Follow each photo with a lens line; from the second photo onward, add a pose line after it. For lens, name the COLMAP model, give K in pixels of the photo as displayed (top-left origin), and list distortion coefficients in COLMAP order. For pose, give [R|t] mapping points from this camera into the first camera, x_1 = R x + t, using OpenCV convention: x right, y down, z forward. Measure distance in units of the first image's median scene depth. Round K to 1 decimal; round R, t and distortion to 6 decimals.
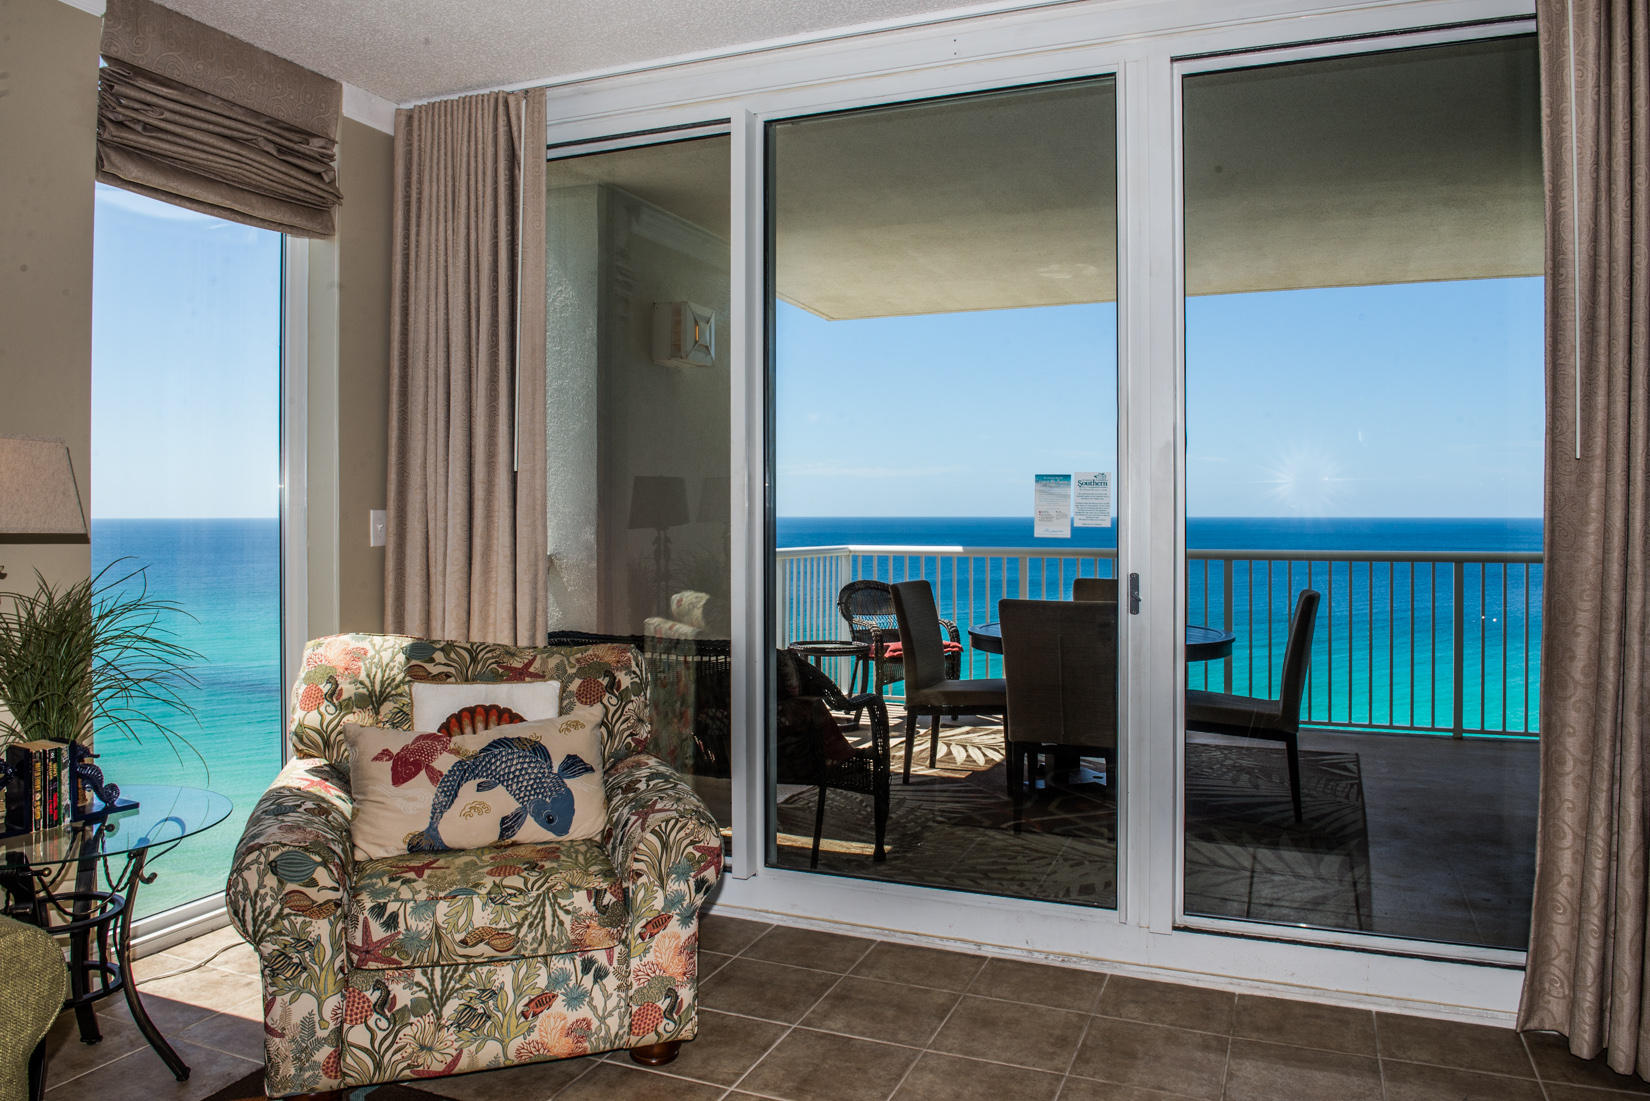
lens RADIAL K [[1153.3, 0, 829.8], [0, 1153.3, 503.3], [0, 0, 1]] dist [-0.050196, 0.000425]
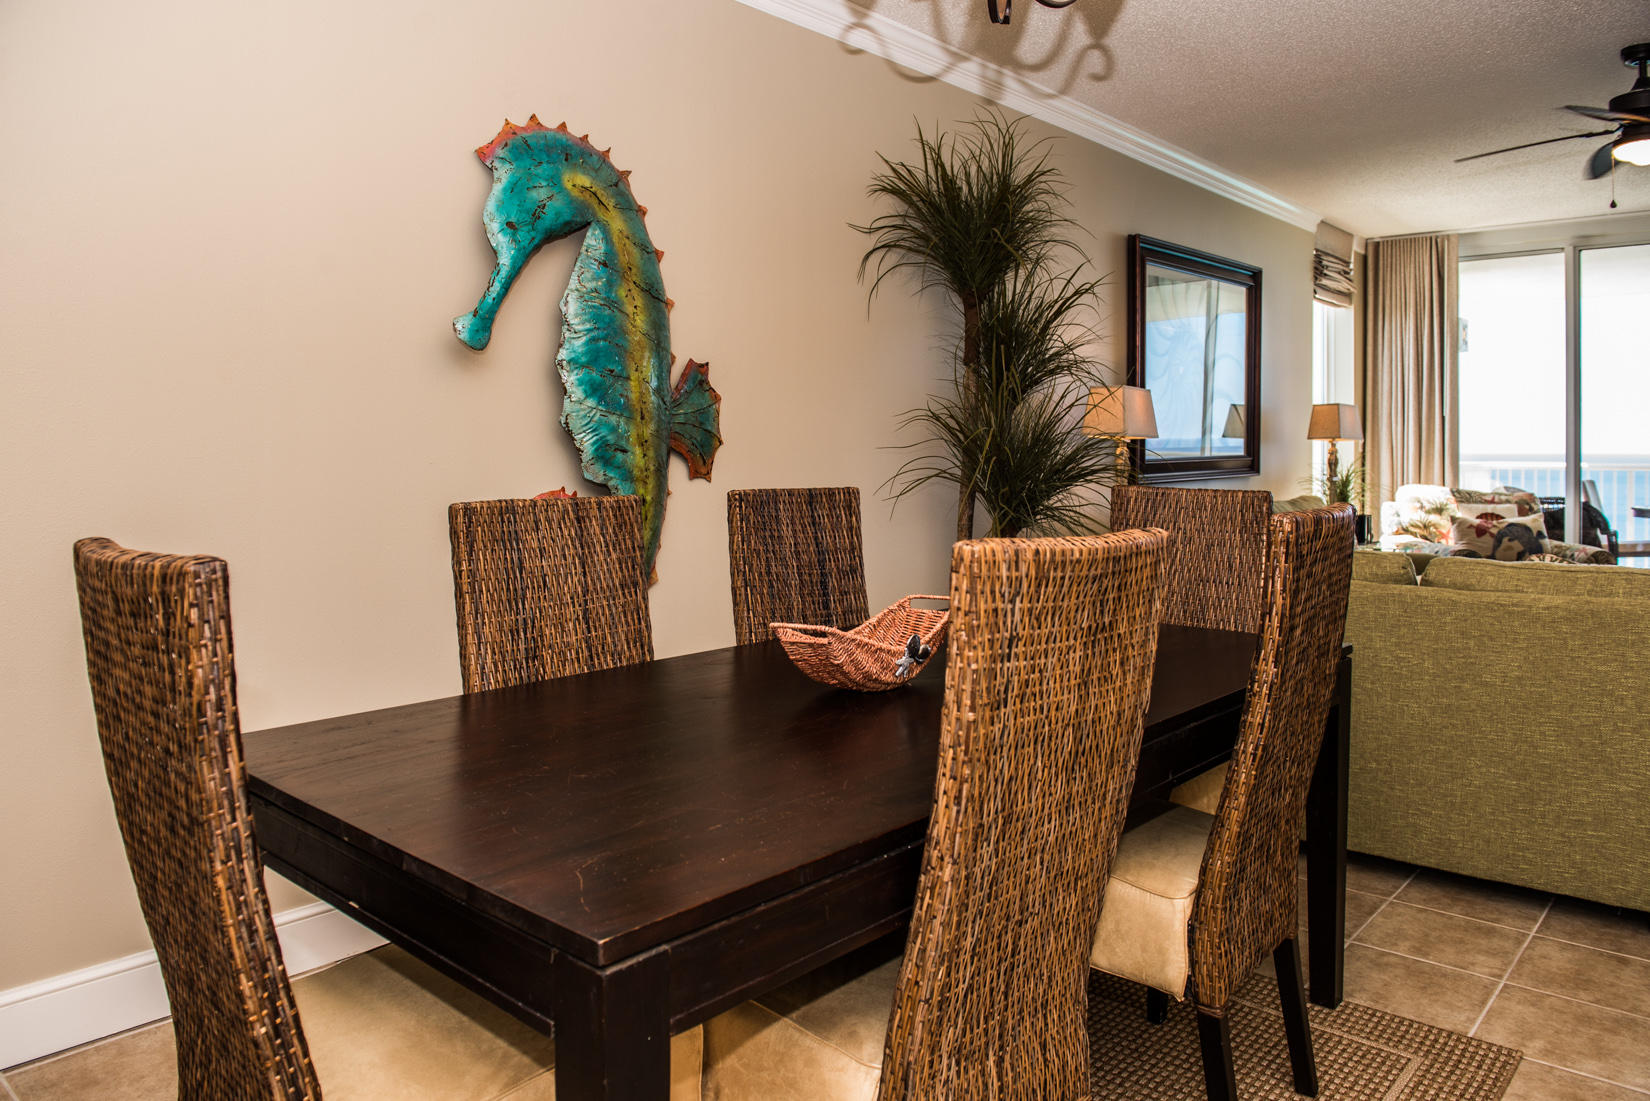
lens RADIAL K [[1158.8, 0, 828.3], [0, 1158.8, 474.9], [0, 0, 1]] dist [-0.050893, -0.002461]
pose [[0.943402, 0.006601, -0.331585, -0.925968], [0.003618, 0.999538, 0.030193, 0.019568], [0.331631, -0.029684, 0.942942, -1.966973]]
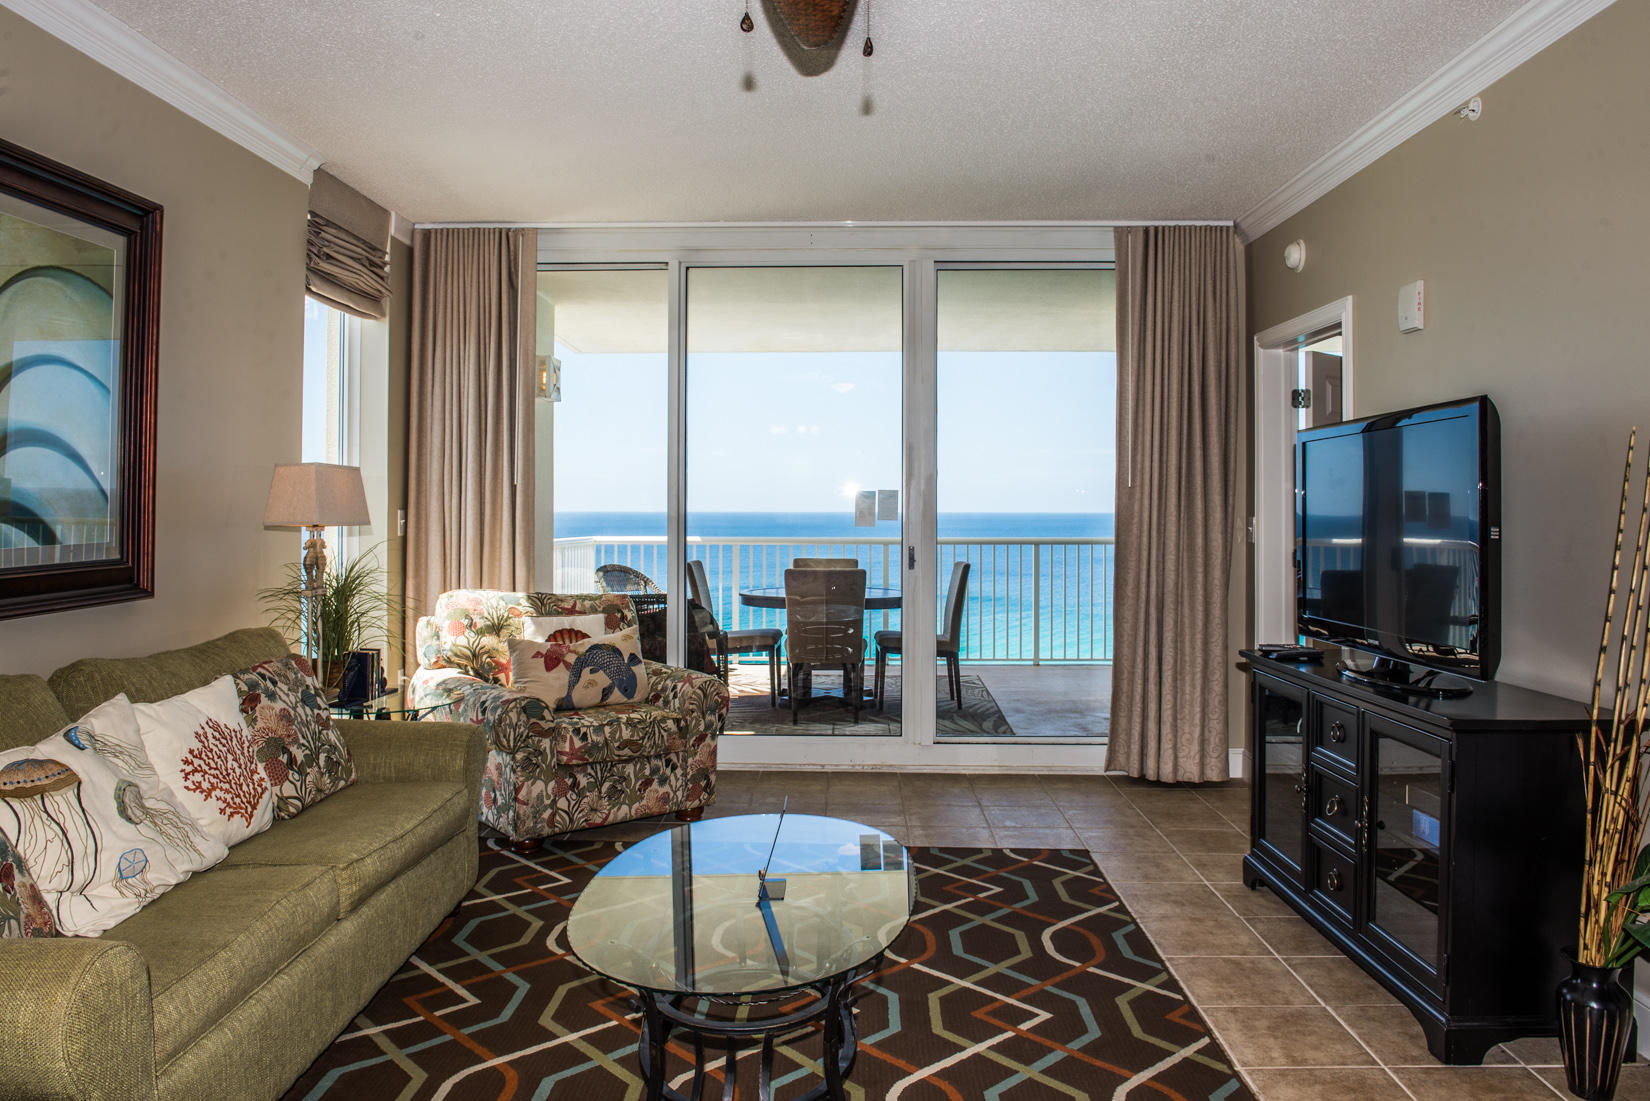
lens RADIAL K [[1158.8, 0, 828.3], [0, 1158.8, 474.9], [0, 0, 1]] dist [-0.050893, -0.002461]
pose [[0.933506, 0.011346, 0.358381, -0.615104], [-0.004401, 0.999786, -0.020189, -0.016061], [-0.358534, 0.017270, 0.933357, -0.784946]]
